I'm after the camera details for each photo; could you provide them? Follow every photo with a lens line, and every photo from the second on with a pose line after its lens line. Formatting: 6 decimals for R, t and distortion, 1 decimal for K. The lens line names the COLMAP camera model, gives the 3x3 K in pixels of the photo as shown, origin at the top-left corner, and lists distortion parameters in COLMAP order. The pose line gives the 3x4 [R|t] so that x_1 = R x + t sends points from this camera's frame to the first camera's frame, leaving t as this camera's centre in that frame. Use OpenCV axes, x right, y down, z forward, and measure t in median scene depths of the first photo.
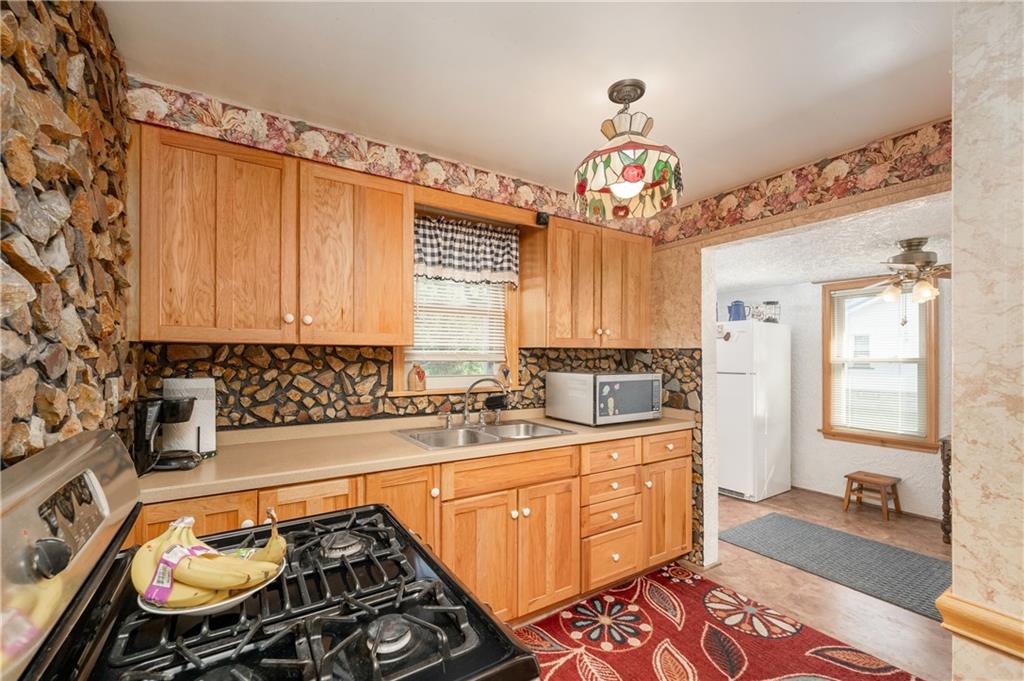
lens RADIAL K [[430.2, 0, 514.2], [0, 430.2, 357.2], [0, 0, 1]] dist [-0.001962, 0.000357]
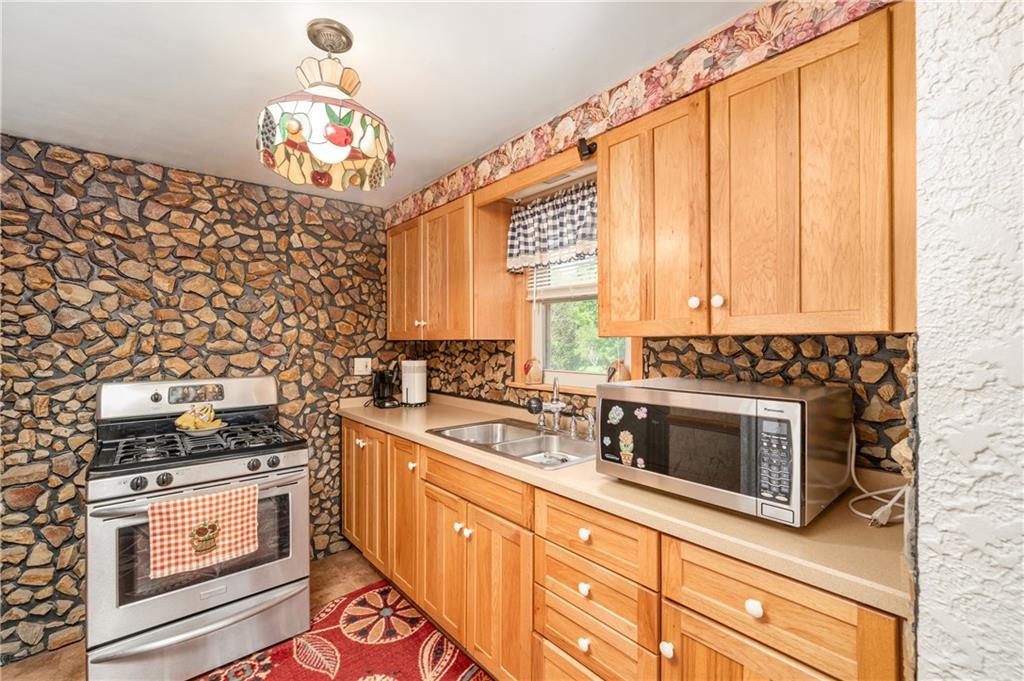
lens RADIAL K [[430.2, 0, 510.0], [0, 430.2, 345.9], [0, 0, 1]] dist [-0.001962, 0.000357]
pose [[0.148954, 0.001493, -0.988843, 0.766362], [-0.001964, 0.999997, 0.001214, -0.011535], [0.988842, 0.001761, 0.148957, 0.827398]]
